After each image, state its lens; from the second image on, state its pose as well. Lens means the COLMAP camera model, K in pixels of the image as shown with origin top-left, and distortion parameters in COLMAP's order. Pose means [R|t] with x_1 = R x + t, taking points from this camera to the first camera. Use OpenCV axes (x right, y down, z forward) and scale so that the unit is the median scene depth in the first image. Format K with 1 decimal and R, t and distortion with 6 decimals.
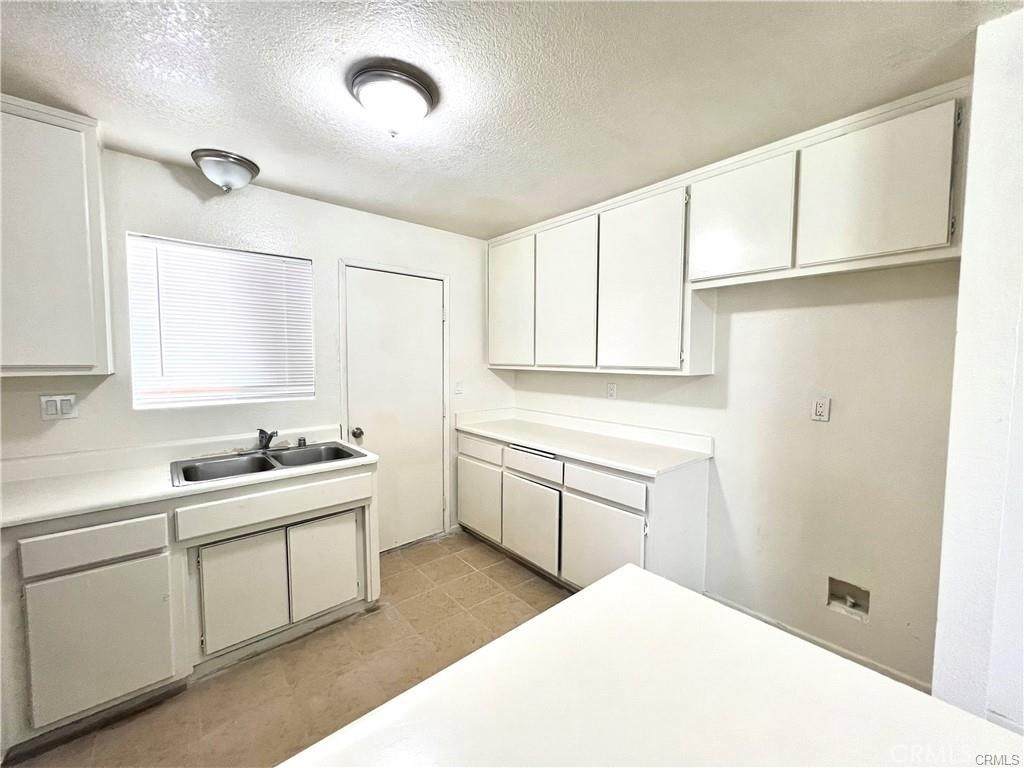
lens RADIAL K [[409.9, 0, 508.6], [0, 409.9, 381.7], [0, 0, 1]] dist [-0.003707, 0.000670]
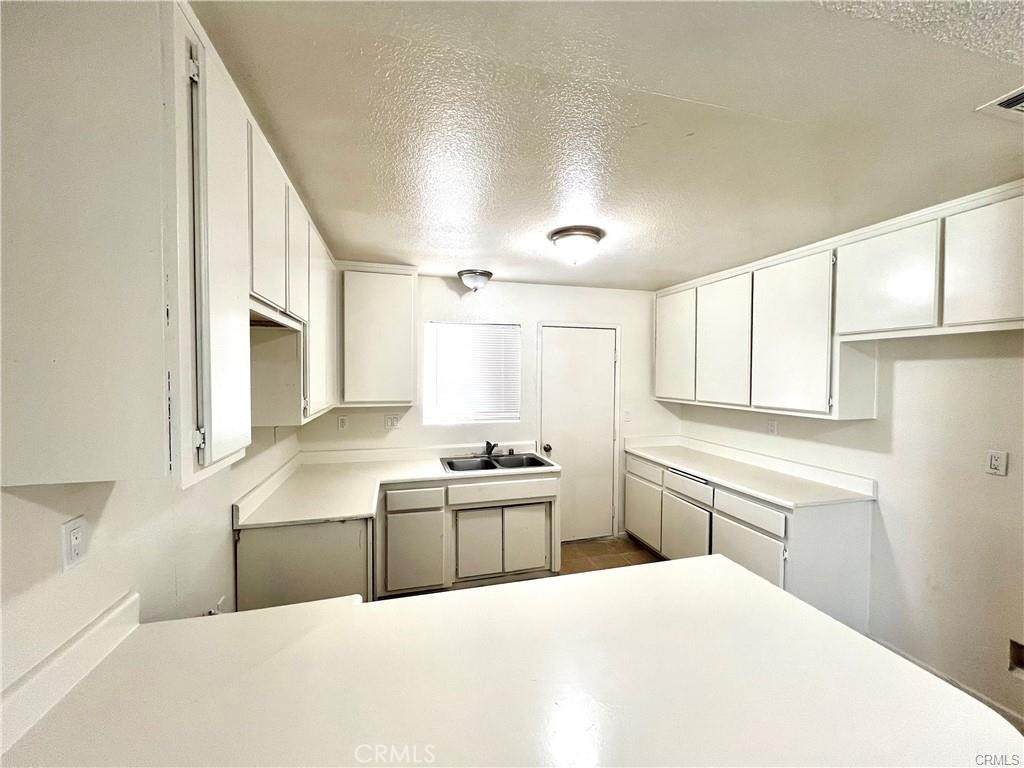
lens RADIAL K [[409.9, 0, 509.8], [0, 409.9, 384.3], [0, 0, 1]] dist [-0.003707, 0.000670]
pose [[0.903666, 0.012315, -0.428062, 0.118778], [-0.026111, 0.999311, -0.026373, -0.058775], [0.427442, 0.035009, 0.903365, -0.354745]]
